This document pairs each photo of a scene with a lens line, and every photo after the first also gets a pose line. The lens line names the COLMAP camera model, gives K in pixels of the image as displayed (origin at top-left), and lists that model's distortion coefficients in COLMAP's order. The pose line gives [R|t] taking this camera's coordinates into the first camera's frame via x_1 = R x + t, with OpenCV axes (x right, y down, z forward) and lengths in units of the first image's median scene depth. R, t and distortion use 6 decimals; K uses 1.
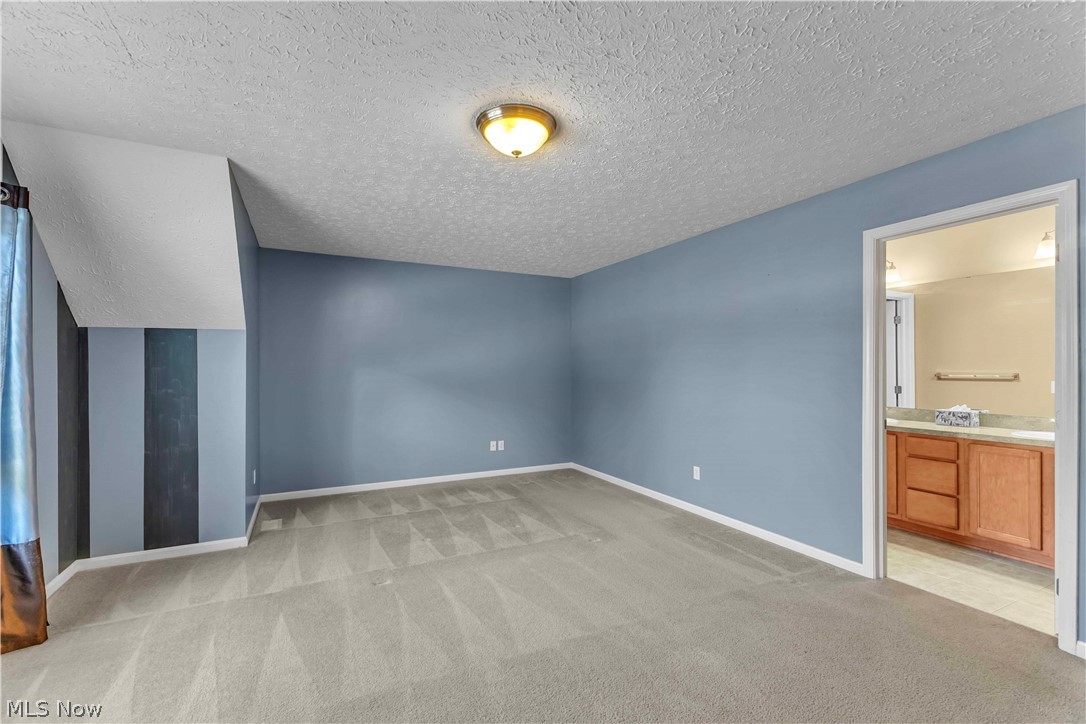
lens RADIAL K [[466.6, 0, 532.1], [0, 466.6, 366.4], [0, 0, 1]] dist [0.002009, -0.001127]
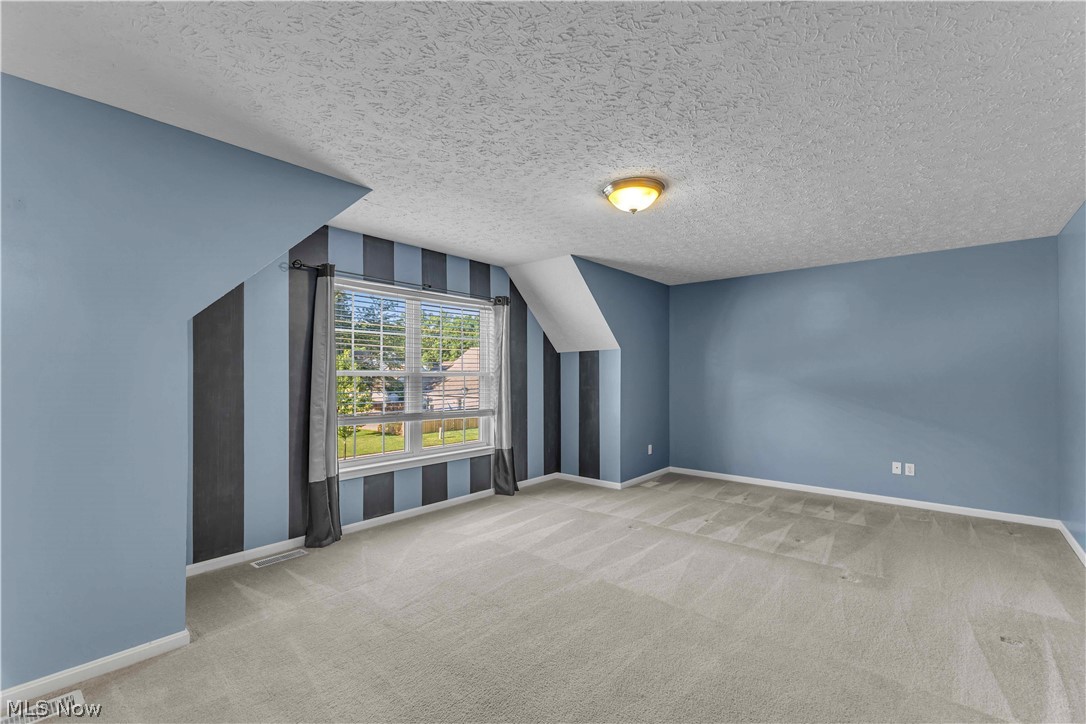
lens RADIAL K [[466.6, 0, 547.5], [0, 466.6, 373.3], [0, 0, 1]] dist [0.002009, -0.001127]
pose [[0.397710, 0.000250, -0.917511, 0.668654], [0.004430, 0.999988, 0.002193, -0.002583], [0.917500, -0.004937, 0.397704, 0.163006]]
